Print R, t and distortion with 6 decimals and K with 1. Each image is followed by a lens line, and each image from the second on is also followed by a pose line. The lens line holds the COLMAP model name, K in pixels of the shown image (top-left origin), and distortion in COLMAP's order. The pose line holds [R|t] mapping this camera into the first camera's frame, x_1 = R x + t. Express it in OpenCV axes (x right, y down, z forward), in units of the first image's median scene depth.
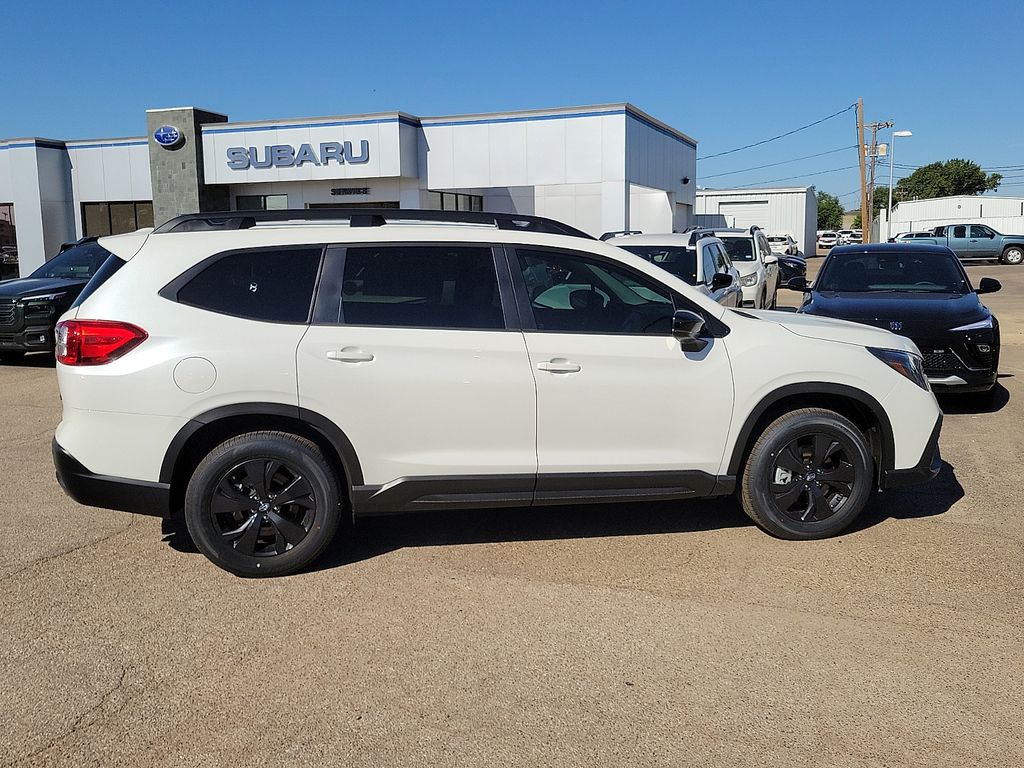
lens RADIAL K [[916.1, 0, 546.1], [0, 916.1, 367.3], [0, 0, 1]] dist [0.039717, -0.003873]
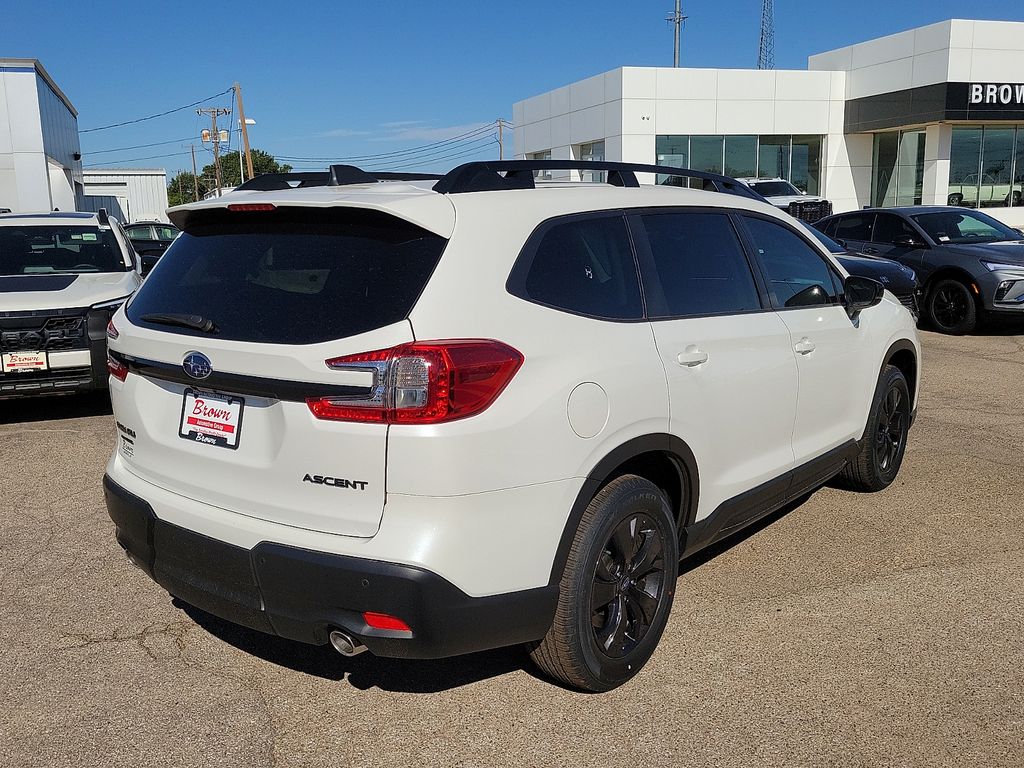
lens RADIAL K [[888.7, 0, 494.7], [0, 888.7, 378.4], [0, 0, 1]] dist [0.053352, -0.002283]
pose [[0.774083, -0.119909, 0.621624, -0.103786], [0.100303, 0.992726, 0.066589, -0.007908], [-0.625087, 0.010805, 0.780480, 0.069295]]
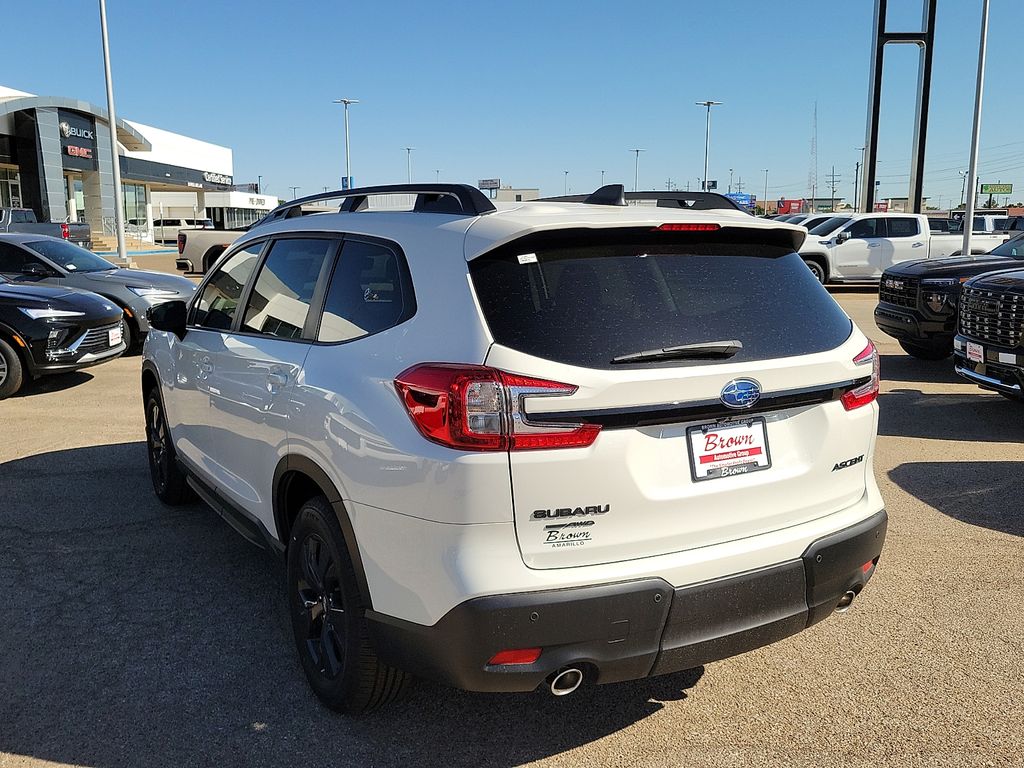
lens RADIAL K [[923.6, 0, 476.0], [0, 923.6, 381.6], [0, 0, 1]] dist [0.041199, -0.009114]
pose [[-0.302195, -0.143290, 0.942415, -0.140929], [0.136124, 0.972019, 0.191440, -0.025120], [-0.943477, 0.186138, -0.274234, 0.189124]]
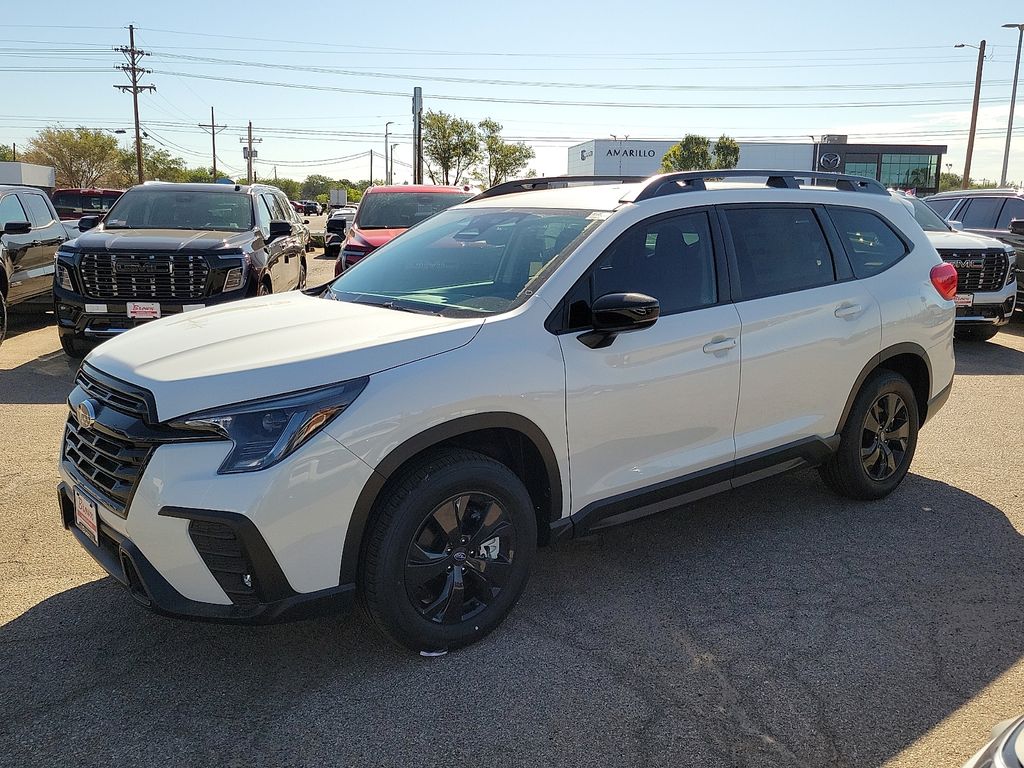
lens RADIAL K [[952.2, 0, 512.0], [0, 952.2, 384.0], [0, 0, 1]] dist [0.051108, -0.025285]
pose [[-0.883748, 0.085740, -0.460042, 0.072322], [-0.066009, 0.950403, 0.303935, -0.038777], [0.463285, 0.298968, -0.834257, 0.281204]]
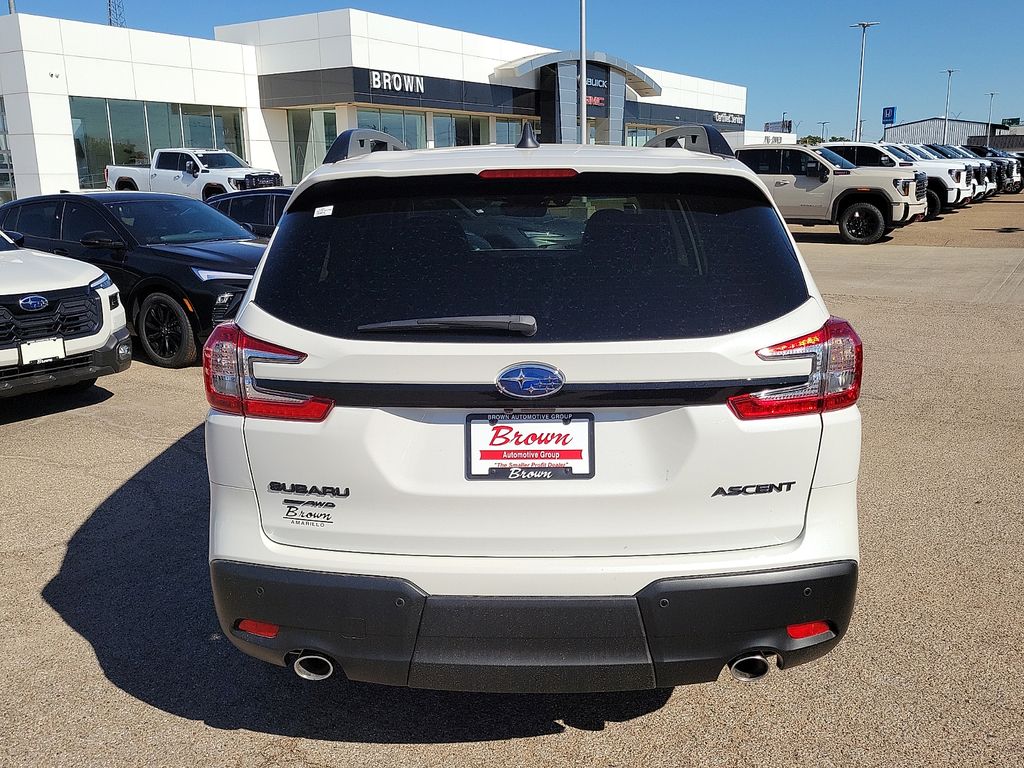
lens RADIAL K [[903.5, 0, 473.6], [0, 903.5, 379.3], [0, 0, 1]] dist [0.043223, -0.003529]
pose [[0.244486, -0.206650, 0.947376, -0.133859], [0.148621, 0.973468, 0.173988, -0.017712], [-0.958195, 0.098263, 0.268712, 0.134518]]
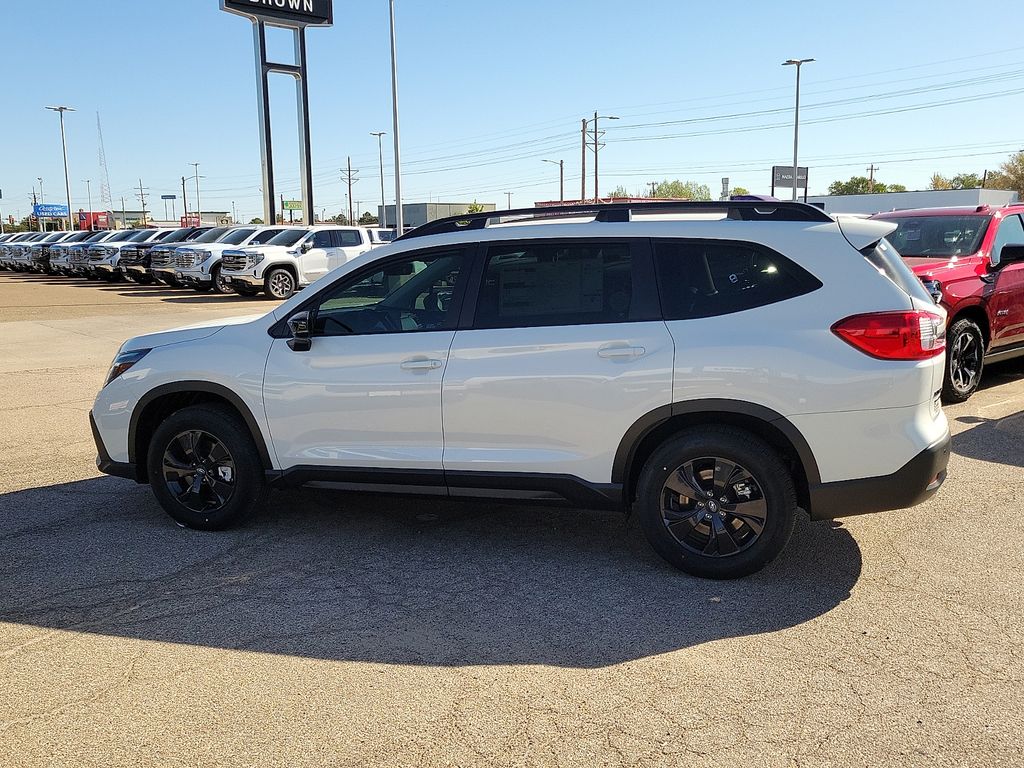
lens RADIAL K [[941.8, 0, 467.1], [0, 941.8, 388.1], [0, 0, 1]] dist [0.045071, 0.002923]
pose [[-0.851905, -0.058289, 0.520443, -0.089372], [0.097956, 0.958511, 0.267695, -0.041607], [-0.514454, 0.279031, -0.810851, 0.301532]]
